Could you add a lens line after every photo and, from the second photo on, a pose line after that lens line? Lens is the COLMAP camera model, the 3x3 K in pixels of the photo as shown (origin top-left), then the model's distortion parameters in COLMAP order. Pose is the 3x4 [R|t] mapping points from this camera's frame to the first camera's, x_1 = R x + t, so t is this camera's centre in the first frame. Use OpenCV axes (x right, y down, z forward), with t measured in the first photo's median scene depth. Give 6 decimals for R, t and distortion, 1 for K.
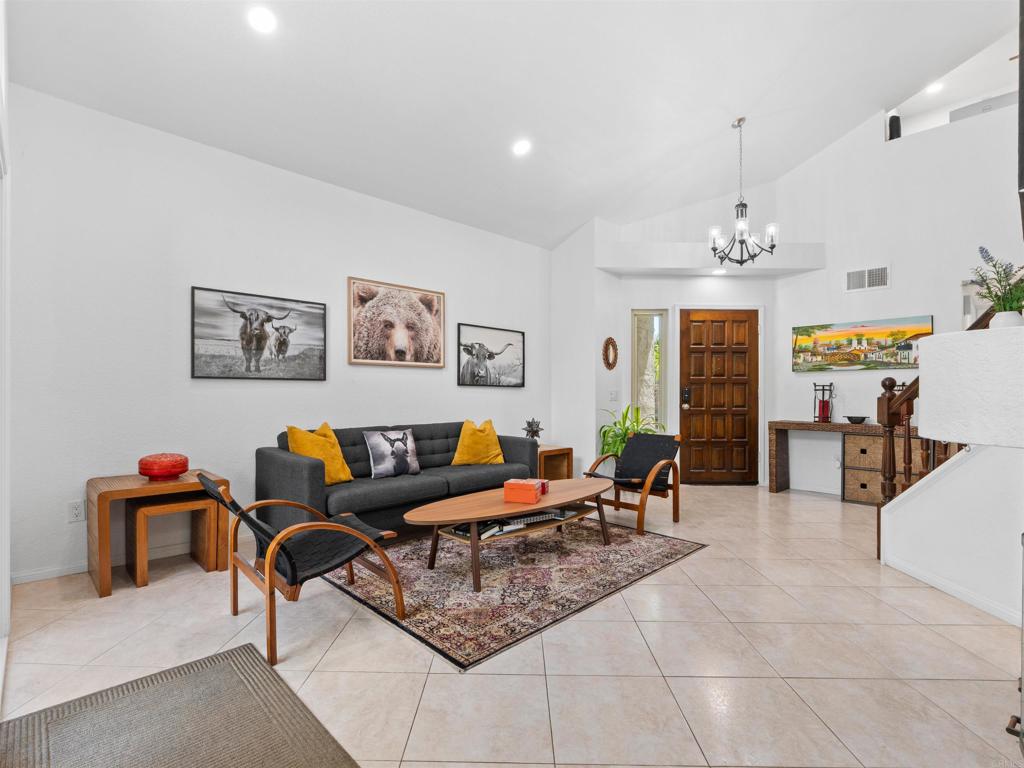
lens RADIAL K [[494.4, 0, 509.3], [0, 494.4, 389.7], [0, 0, 1]] dist [0.003724, -0.003975]
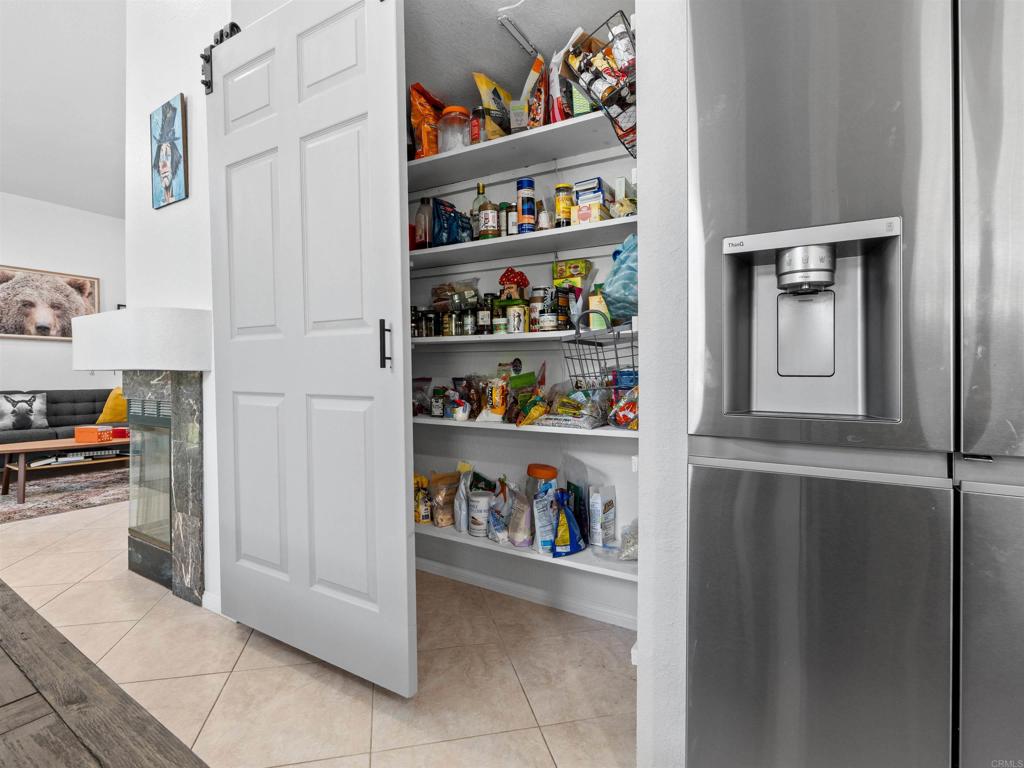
lens RADIAL K [[494.4, 0, 509.5], [0, 494.4, 380.2], [0, 0, 1]] dist [0.003724, -0.003975]
pose [[0.969537, -0.001809, 0.244937, 0.580794], [-0.001097, 0.999931, 0.011728, 0.033165], [-0.244942, -0.011640, 0.969468, -0.412596]]
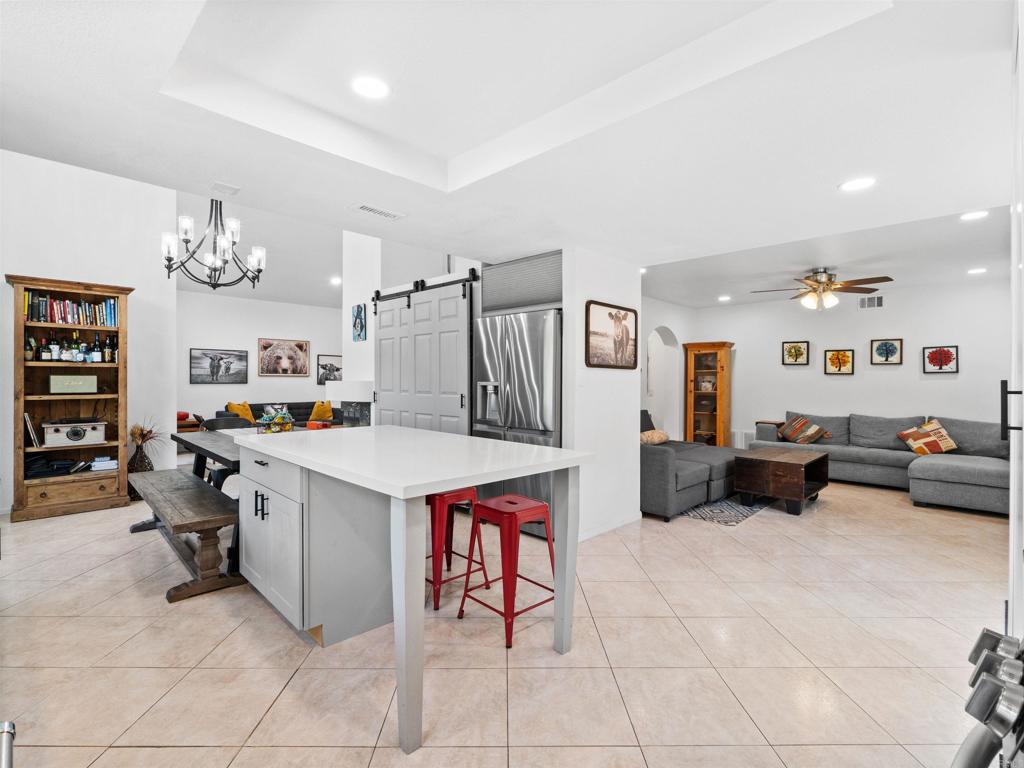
lens RADIAL K [[494.4, 0, 513.4], [0, 494.4, 380.2], [0, 0, 1]] dist [0.003724, -0.003975]
pose [[0.999742, -0.000855, 0.022681, 0.780968], [0.000806, 0.999997, 0.002193, -0.034765], [-0.022683, -0.002174, 0.999740, -1.283491]]
